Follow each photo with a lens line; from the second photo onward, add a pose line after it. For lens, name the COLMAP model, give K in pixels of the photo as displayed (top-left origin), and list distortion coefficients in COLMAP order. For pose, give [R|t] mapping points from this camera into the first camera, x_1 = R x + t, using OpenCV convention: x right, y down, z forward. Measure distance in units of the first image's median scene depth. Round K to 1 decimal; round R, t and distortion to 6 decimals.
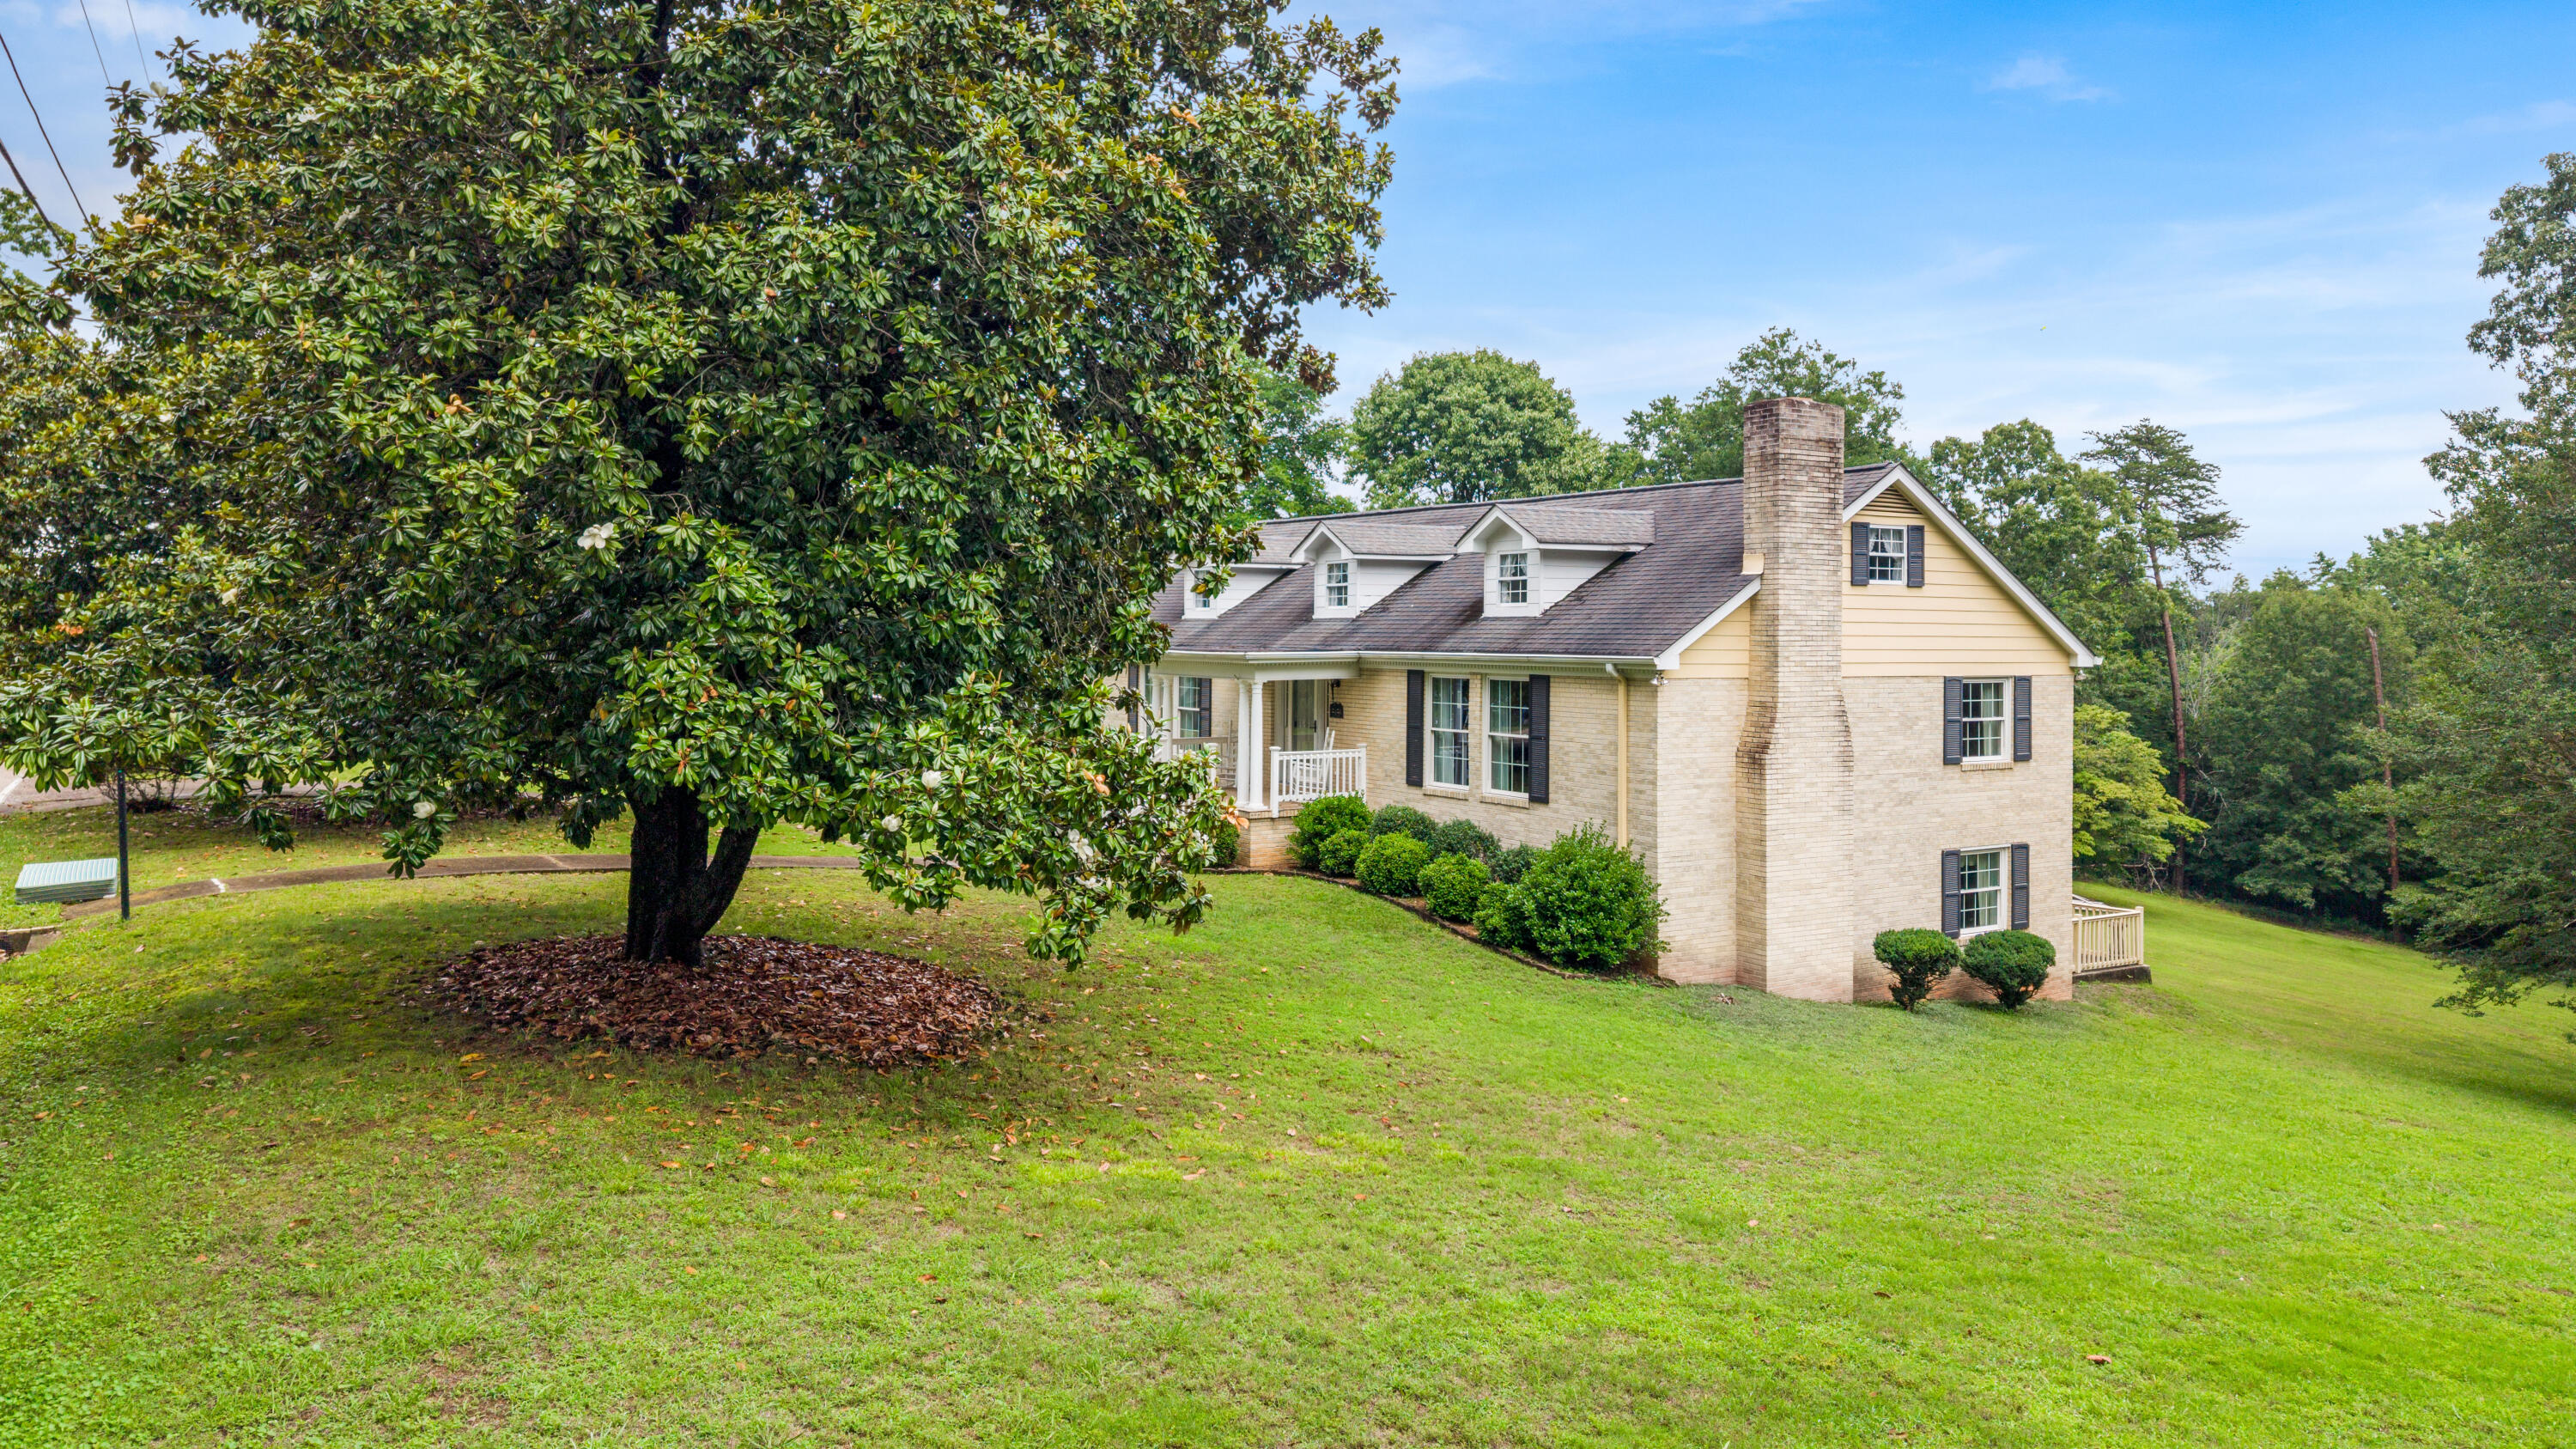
lens RADIAL K [[1770.8, 0, 1288.0], [0, 1770.8, 724.5], [0, 0, 1]] dist [0.044337, -0.000626]
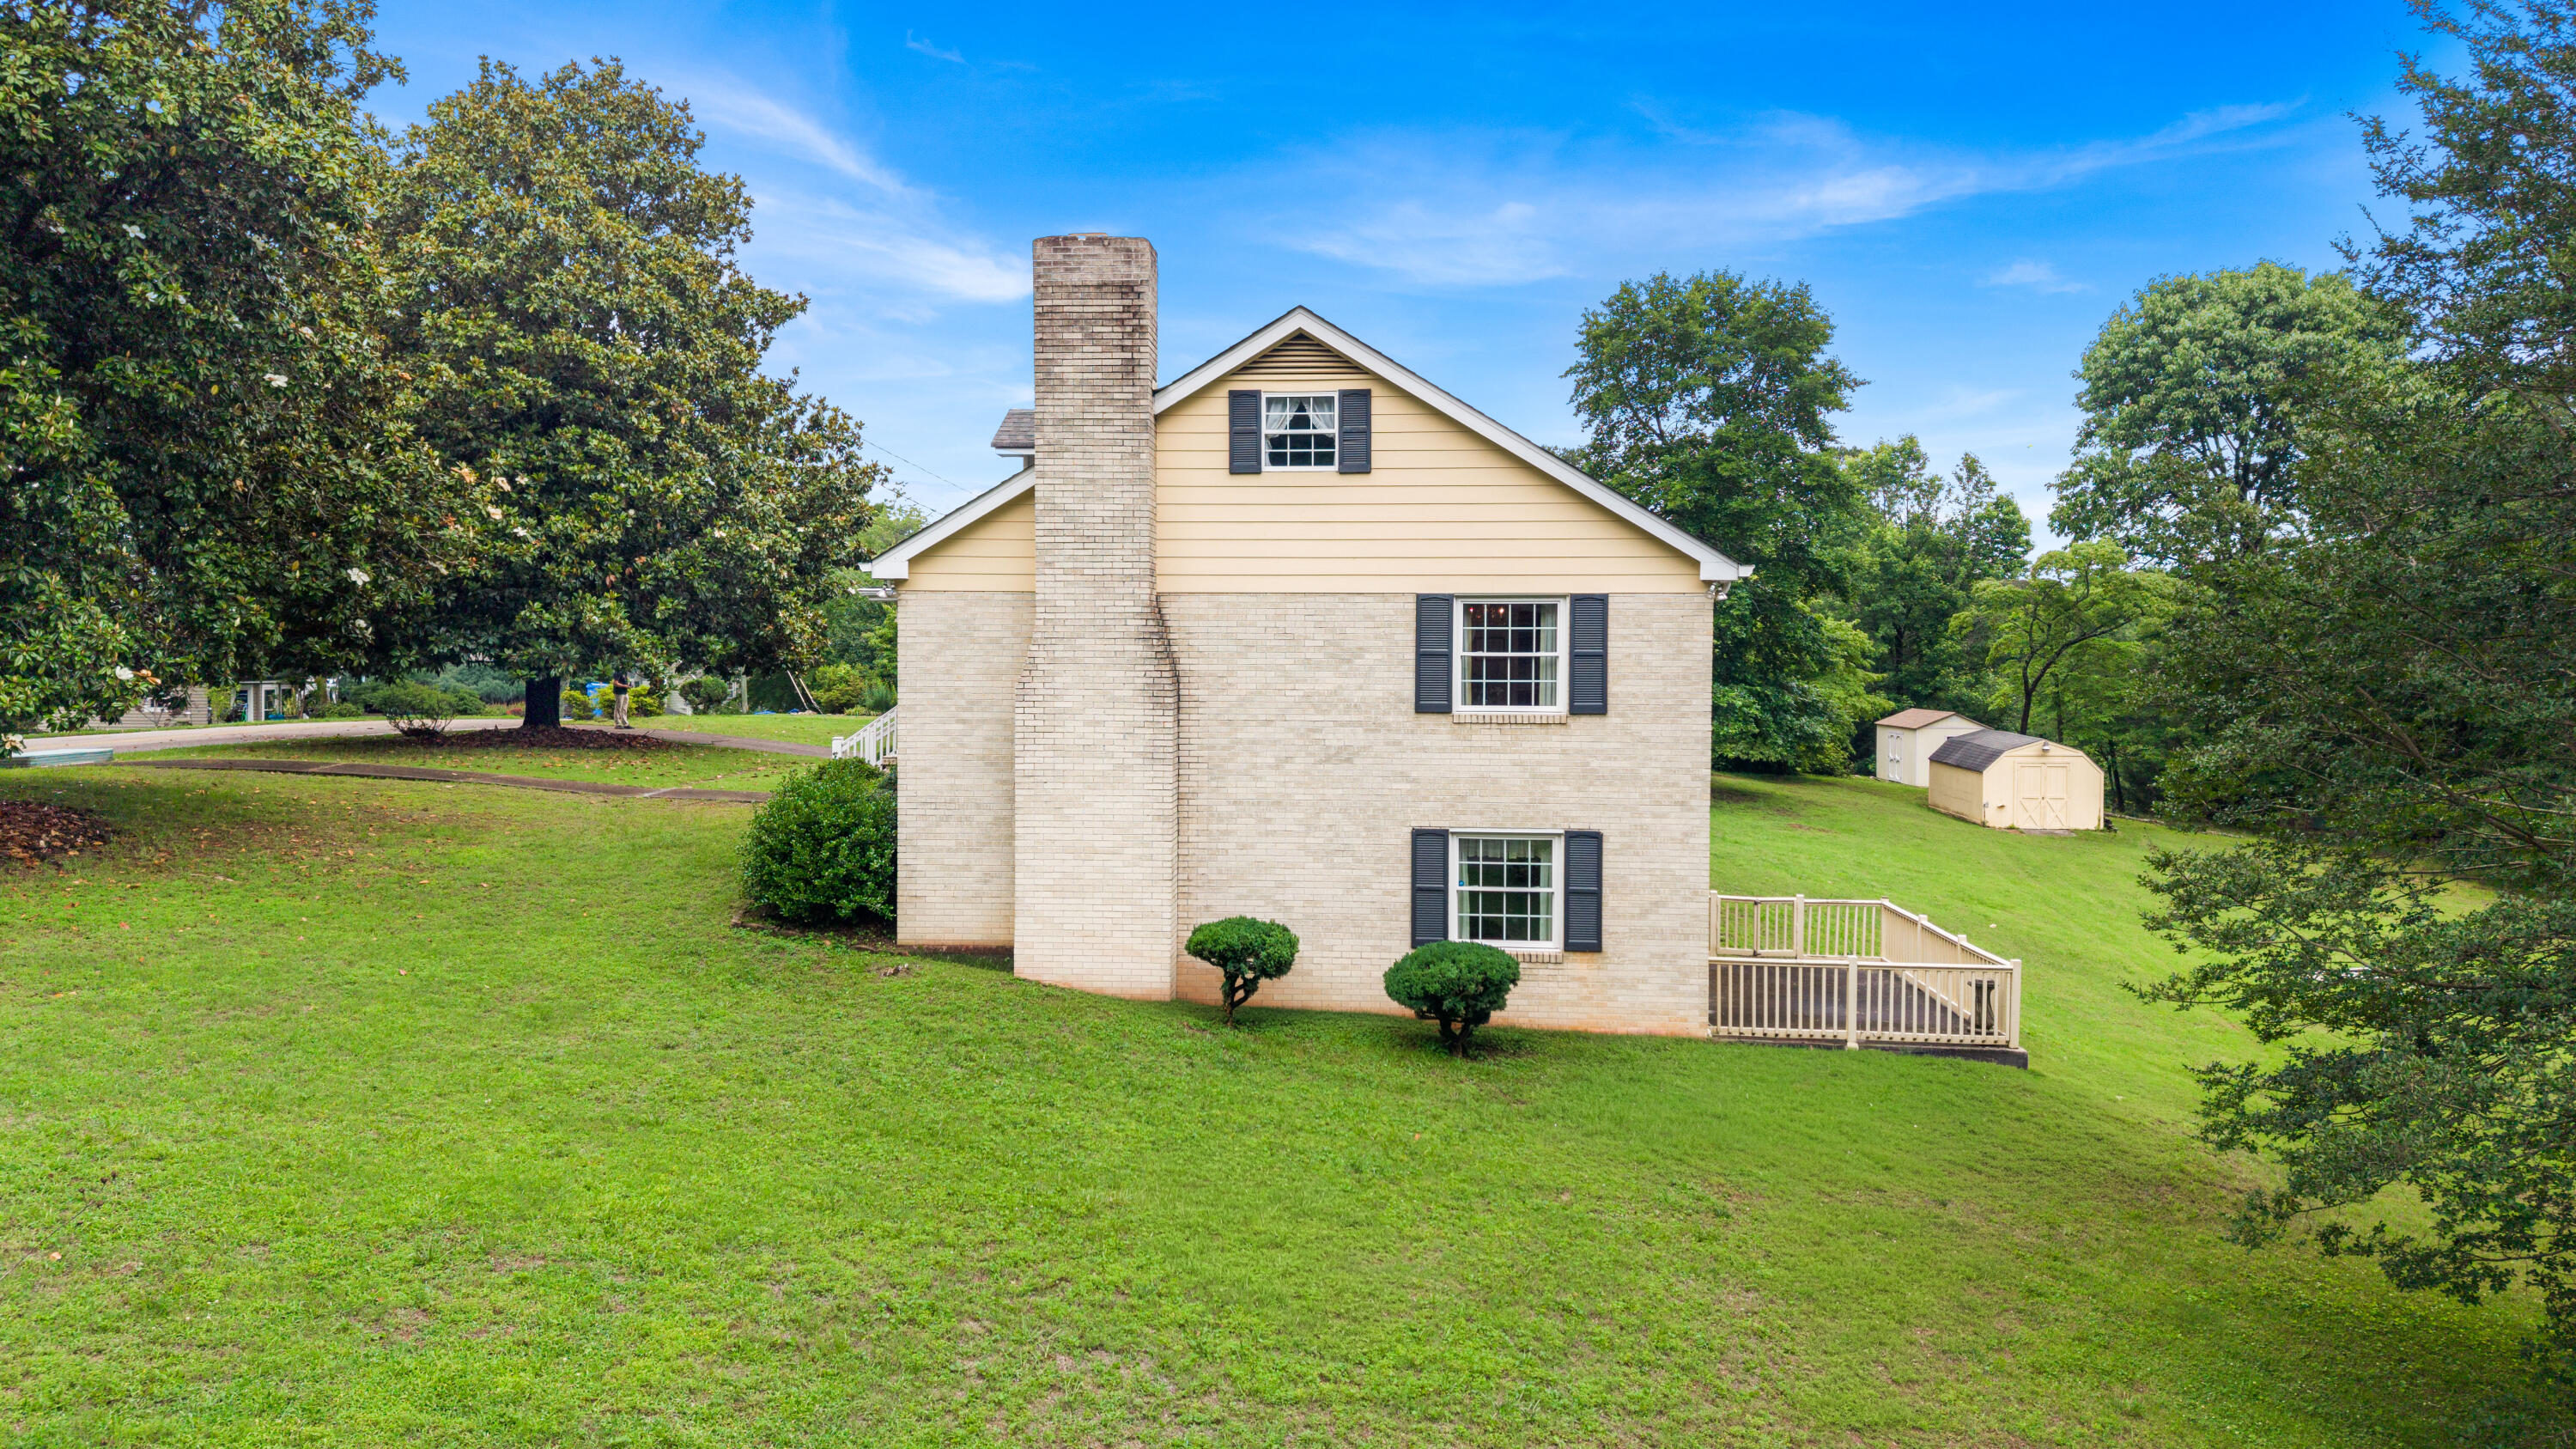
lens RADIAL K [[1770.8, 0, 1288.0], [0, 1770.8, 724.5], [0, 0, 1]] dist [0.044337, -0.000626]
pose [[0.826926, 0.022590, -0.561856, 0.710907], [-0.029264, 0.999568, -0.002882, 0.030152], [0.561548, 0.018825, 0.827230, 0.349492]]
